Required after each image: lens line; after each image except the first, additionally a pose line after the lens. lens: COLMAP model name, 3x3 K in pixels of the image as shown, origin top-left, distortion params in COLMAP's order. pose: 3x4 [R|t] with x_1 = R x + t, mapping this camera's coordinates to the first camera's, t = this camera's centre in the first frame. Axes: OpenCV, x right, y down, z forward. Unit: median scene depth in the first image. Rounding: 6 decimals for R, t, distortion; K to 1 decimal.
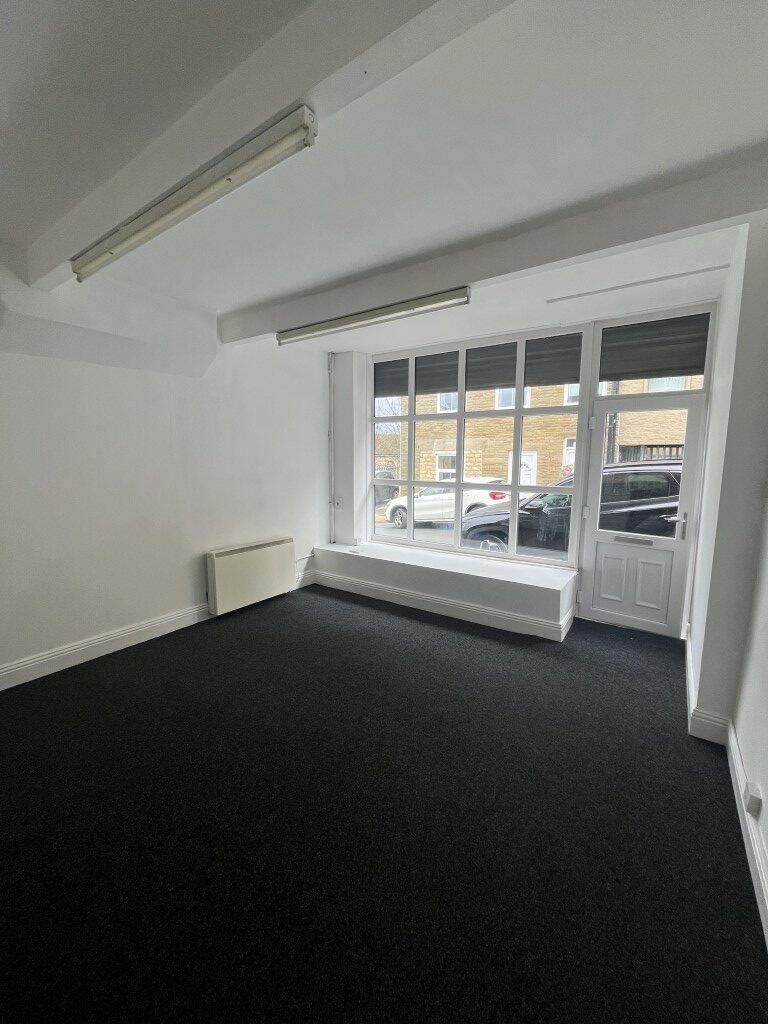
lens RADIAL K [[411.7, 0, 382.2], [0, 411.7, 508.6], [0, 0, 1]] dist [0.000540, -0.000461]
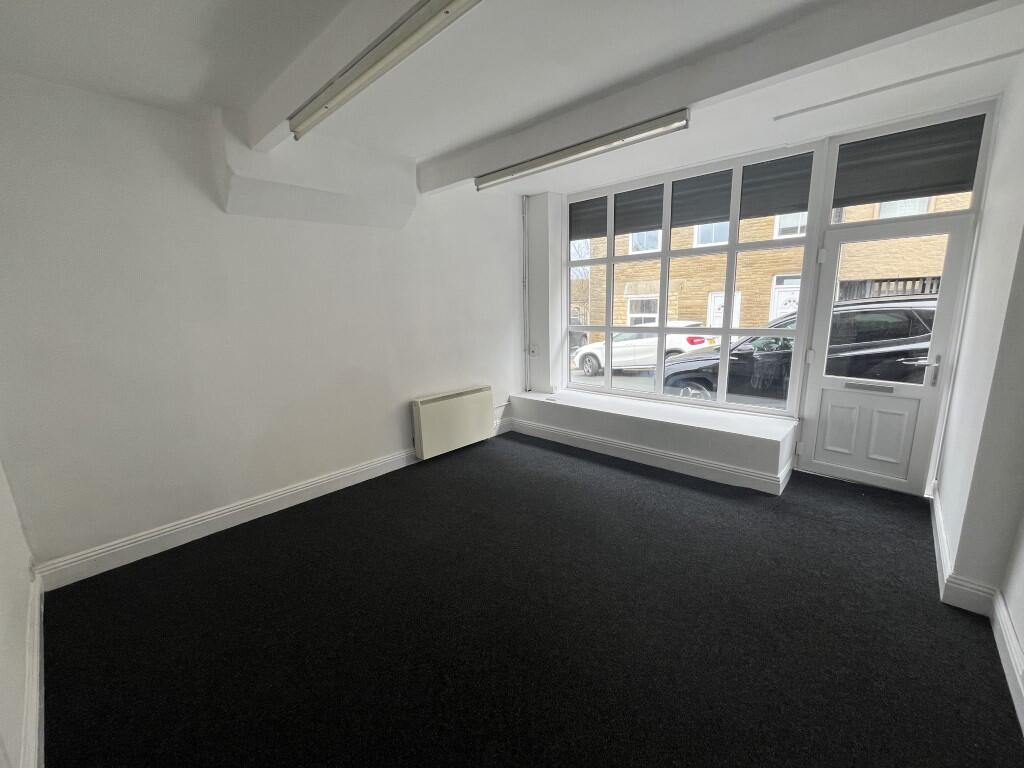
lens RADIAL K [[411.7, 0, 508.1], [0, 411.7, 384.1], [0, 0, 1]] dist [0.000540, -0.000461]
pose [[0.990081, -0.004484, -0.140425, -0.035017], [0.013817, 0.997753, 0.065557, 0.000681], [0.139815, -0.066847, 0.987919, 0.005408]]
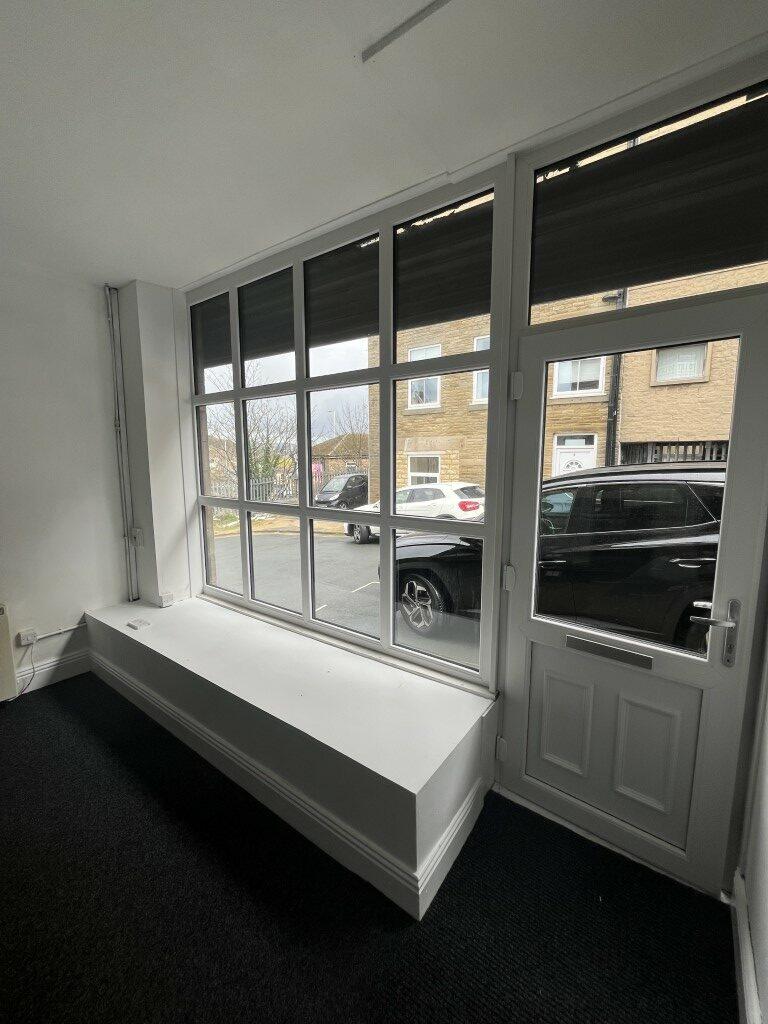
lens RADIAL K [[411.7, 0, 382.2], [0, 411.7, 508.6], [0, 0, 1]] dist [0.000540, -0.000461]
pose [[0.999764, -0.002449, -0.021579, 0.332107], [0.002389, 0.999993, -0.002799, -0.063903], [0.021585, 0.002747, 0.999763, 0.485411]]
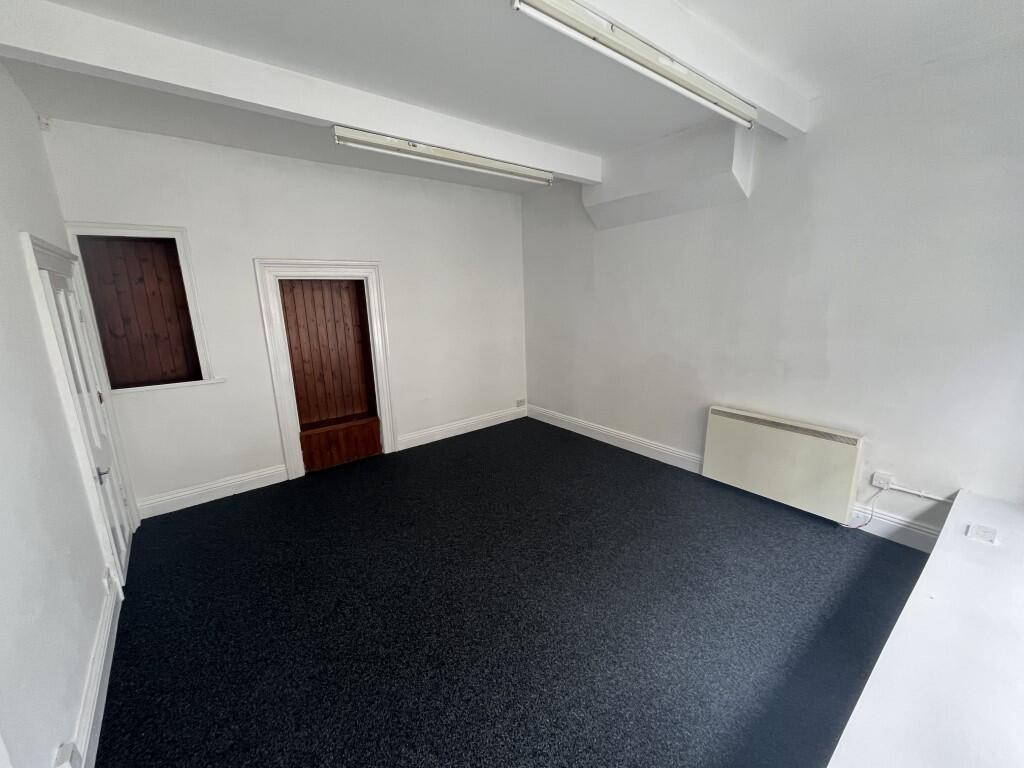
lens RADIAL K [[411.7, 0, 508.1], [0, 411.7, 384.1], [0, 0, 1]] dist [0.000540, -0.000461]
pose [[-0.290281, 0.209539, -0.933719, 0.487892], [-0.103693, 0.963099, 0.248369, -0.104397], [0.951307, 0.168917, -0.257842, 0.748899]]
